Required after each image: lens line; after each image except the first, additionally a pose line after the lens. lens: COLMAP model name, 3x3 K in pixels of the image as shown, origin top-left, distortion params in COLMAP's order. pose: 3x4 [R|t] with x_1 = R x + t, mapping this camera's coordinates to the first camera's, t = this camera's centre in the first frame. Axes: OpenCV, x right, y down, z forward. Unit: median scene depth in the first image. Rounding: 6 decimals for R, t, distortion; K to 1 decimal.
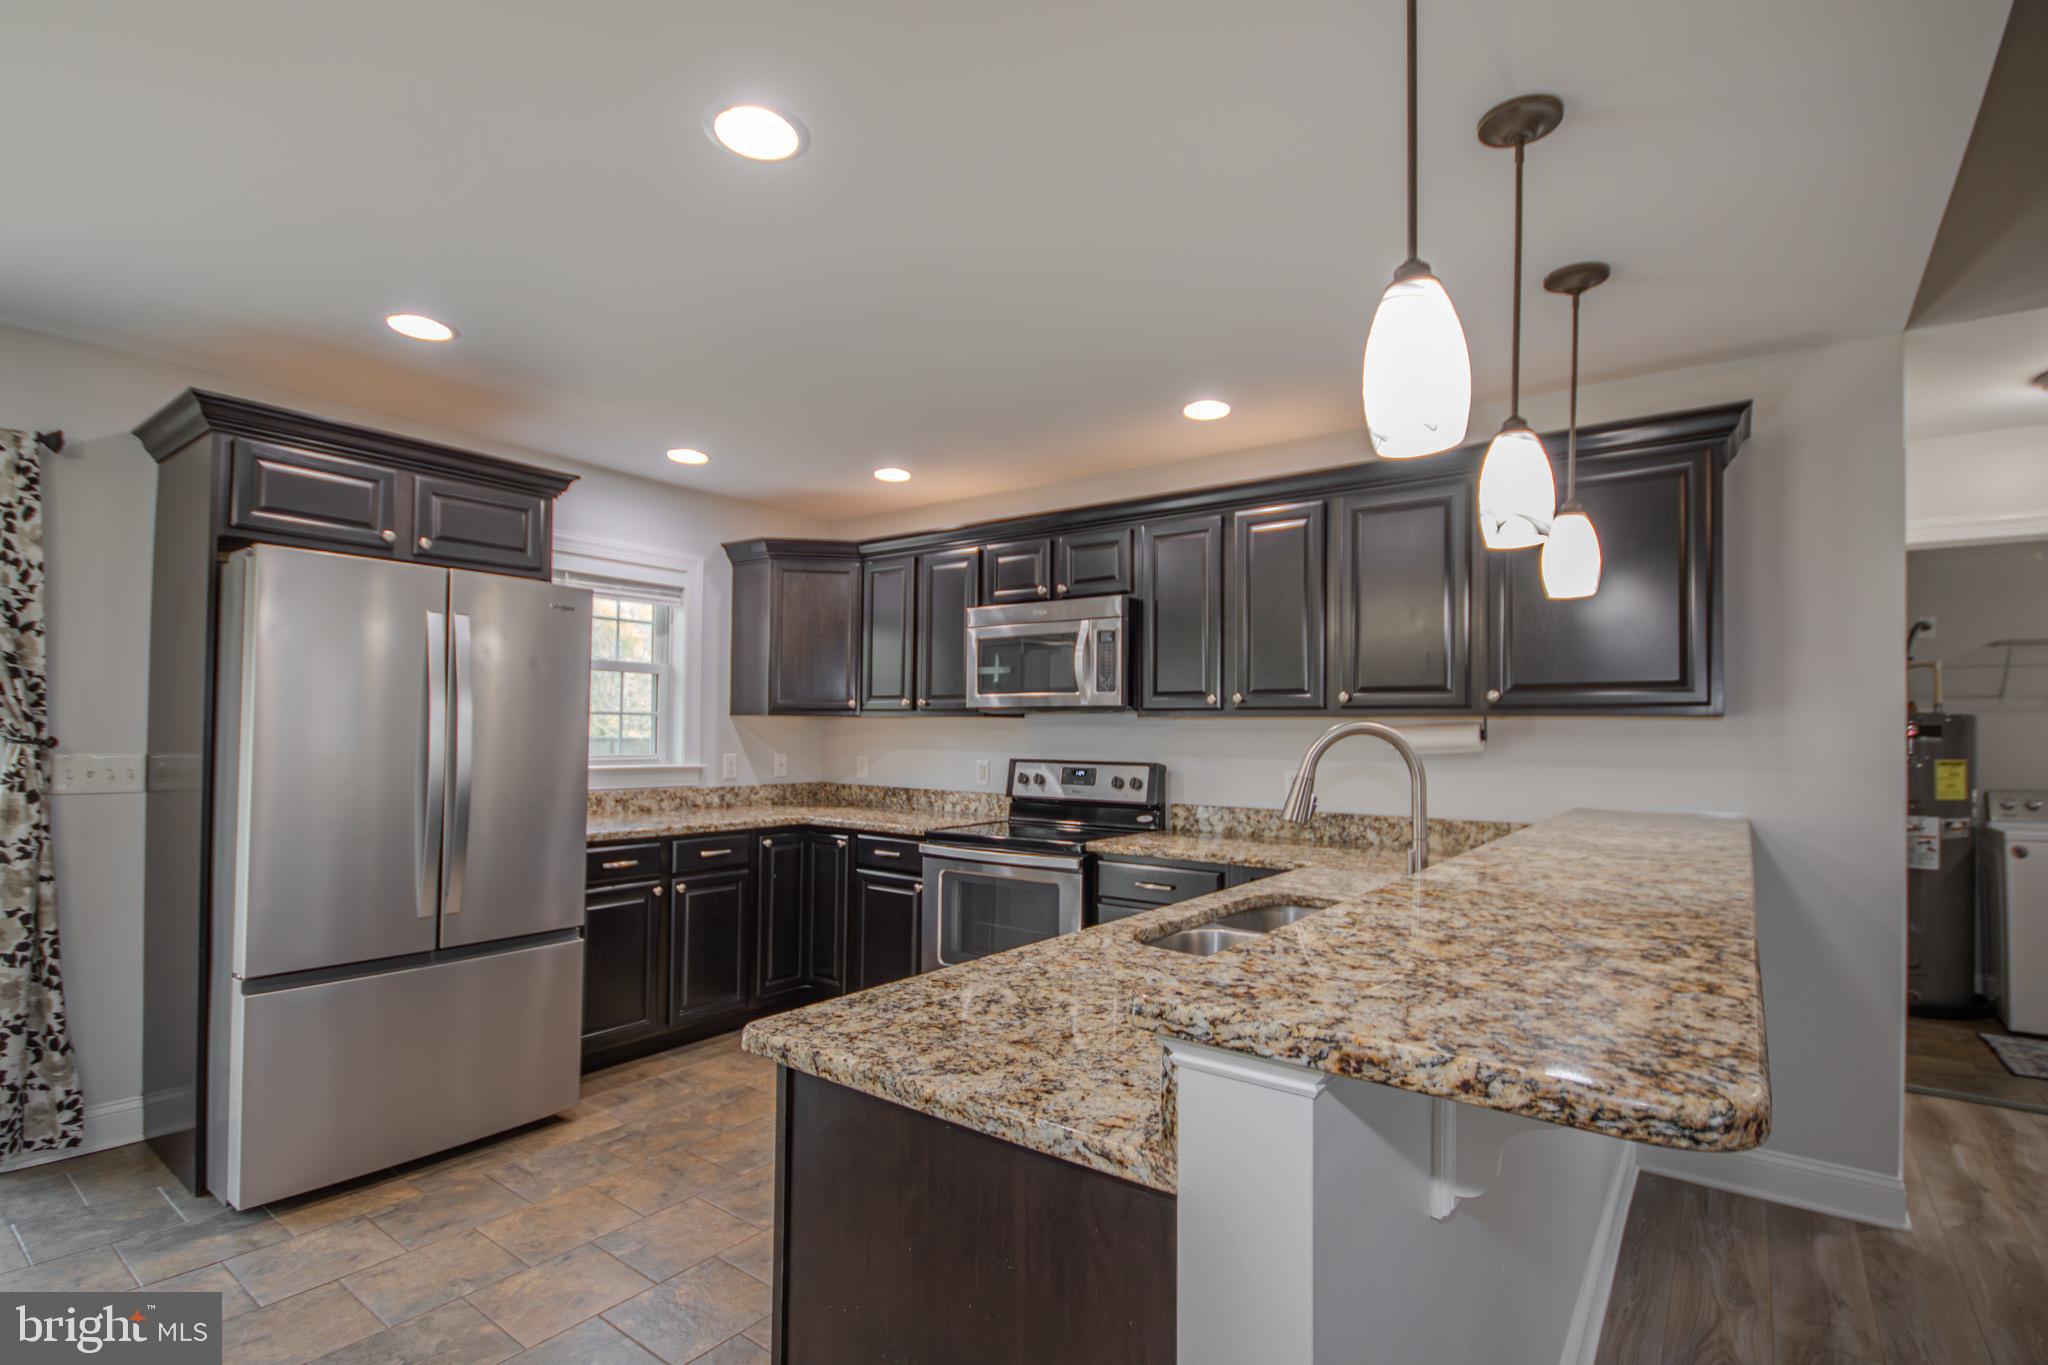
lens RADIAL K [[957.1, 0, 1030.4], [0, 957.1, 709.8], [0, 0, 1]] dist [-0.004464, 0.000301]
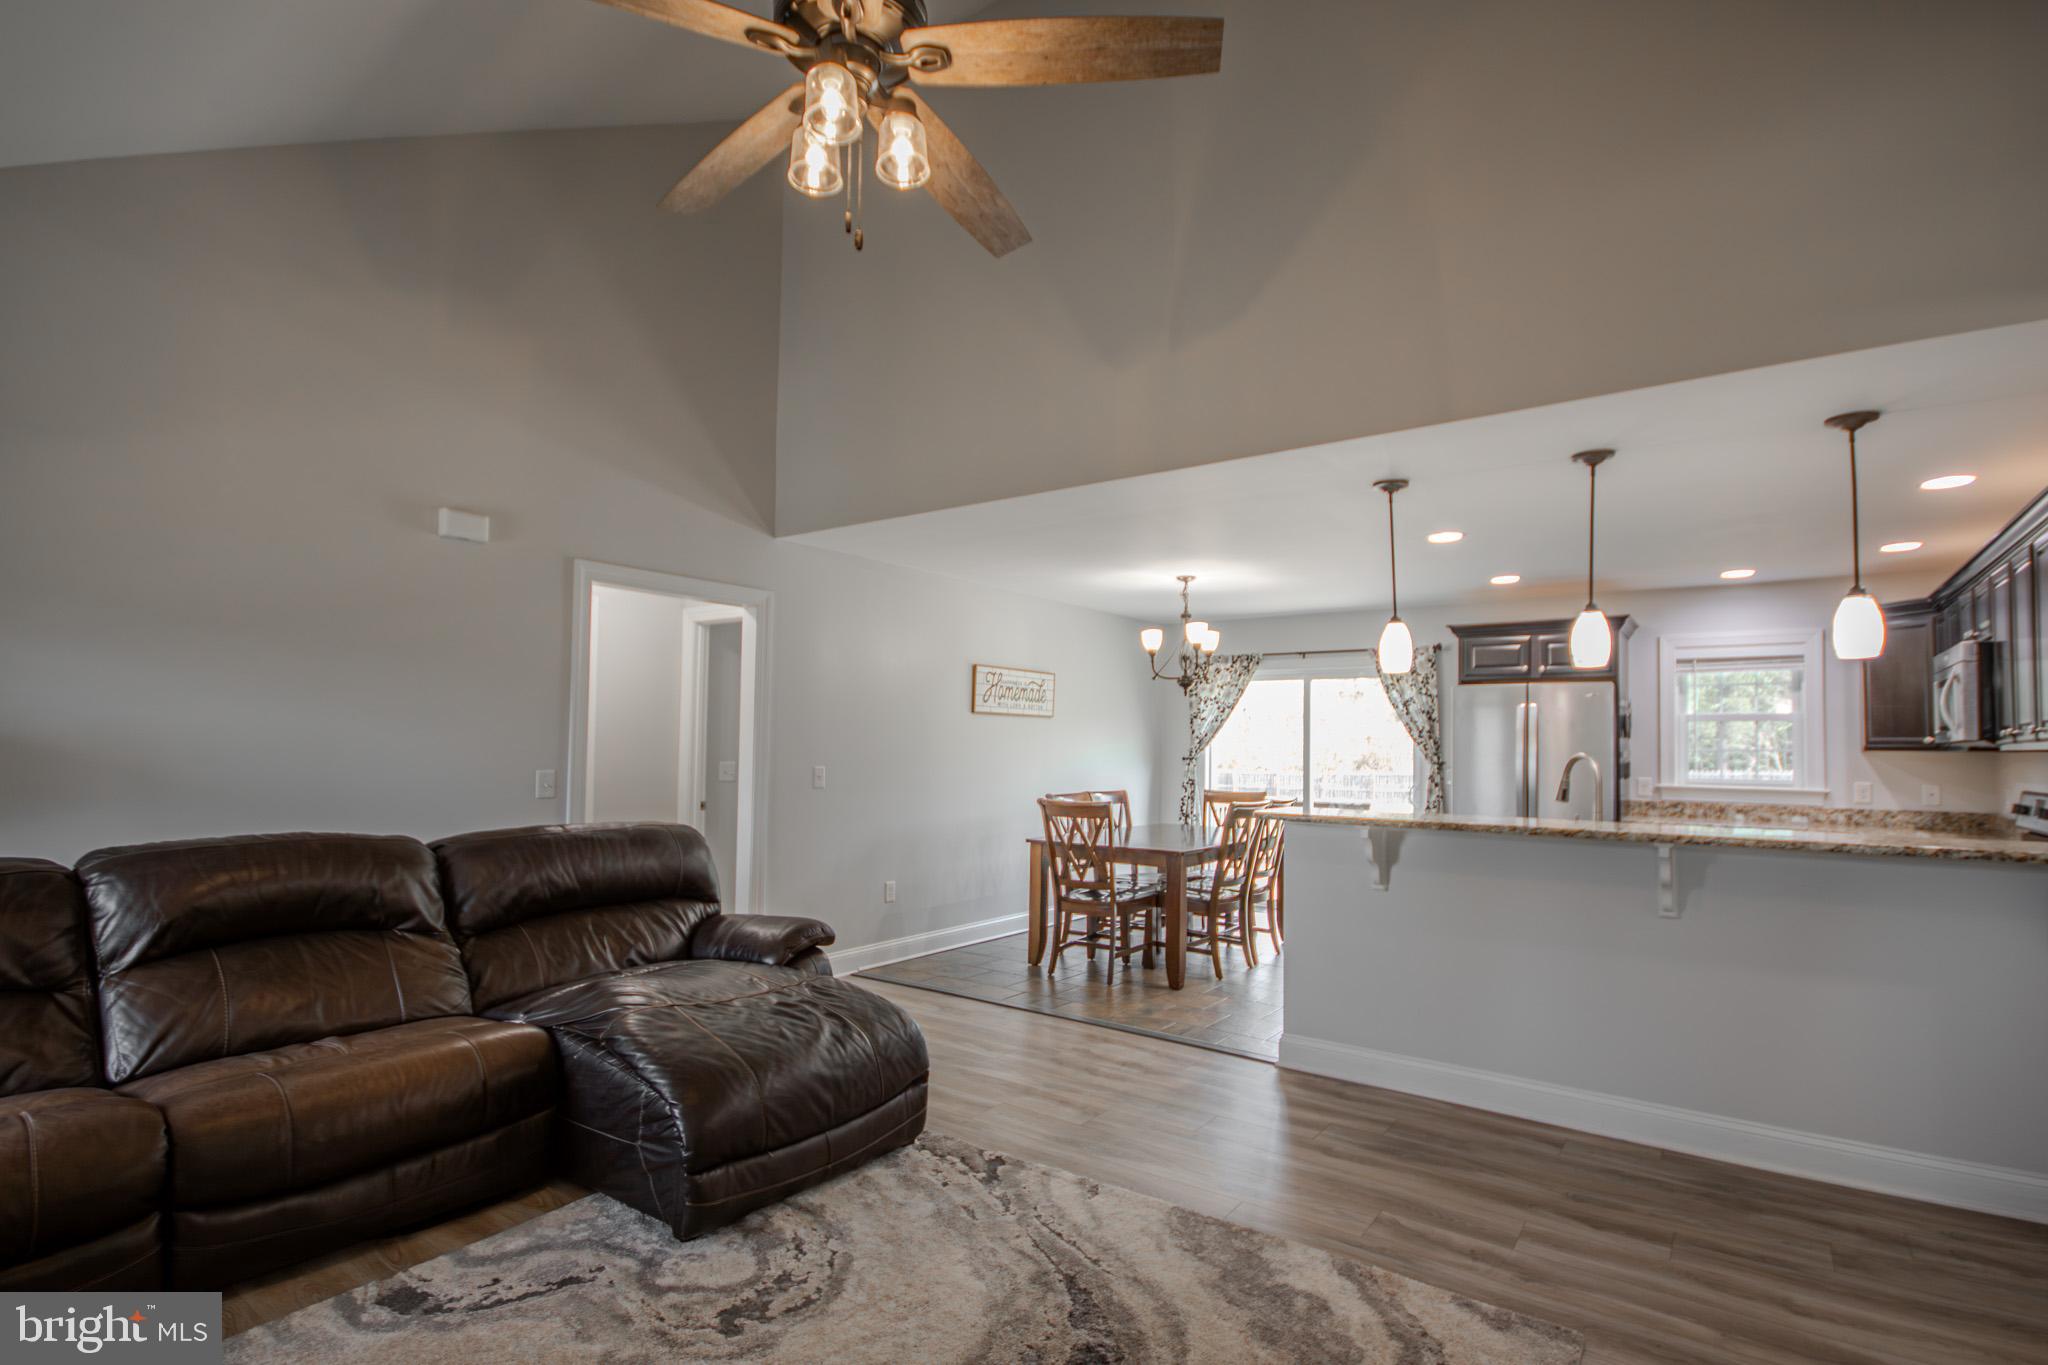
lens RADIAL K [[978.4, 0, 1020.0], [0, 978.4, 717.2], [0, 0, 1]] dist [-0.001749, -0.001018]
pose [[0.000805, -0.042124, -0.999112, 1.219141], [0.010539, 0.999057, -0.042113, 0.004799], [0.999944, -0.010496, 0.001249, -0.105010]]
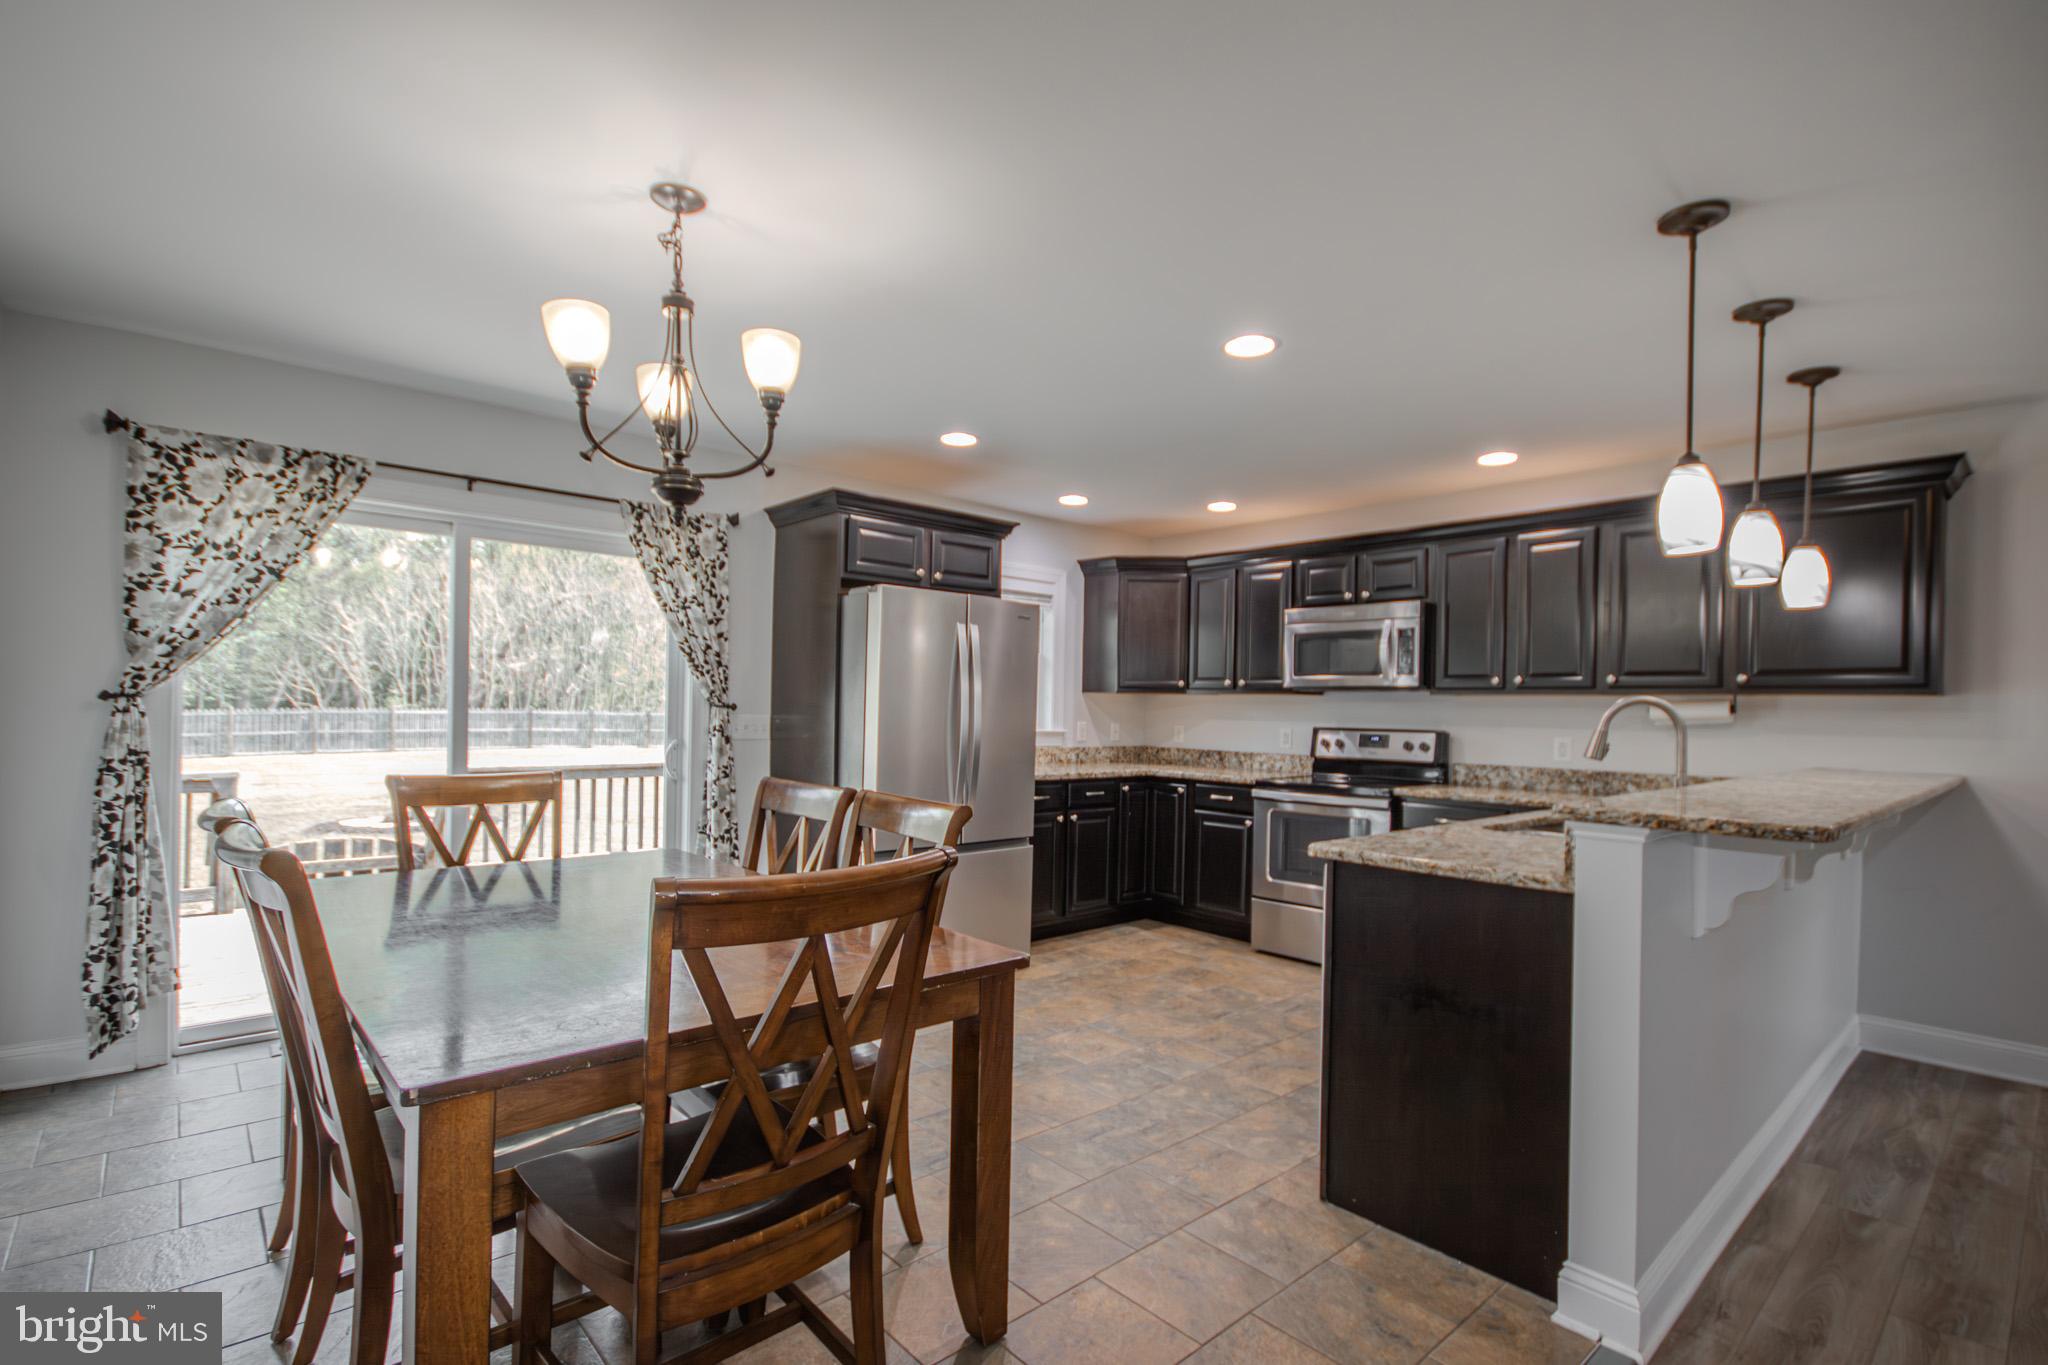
lens RADIAL K [[950.8, 0, 1028.8], [0, 950.8, 714.5], [0, 0, 1]] dist [-0.002303, -0.001036]
pose [[0.980074, 0.007633, -0.198487, -0.165020], [-0.002471, 0.999653, 0.026242, 0.002234], [0.198619, -0.025228, 0.979752, -0.364916]]
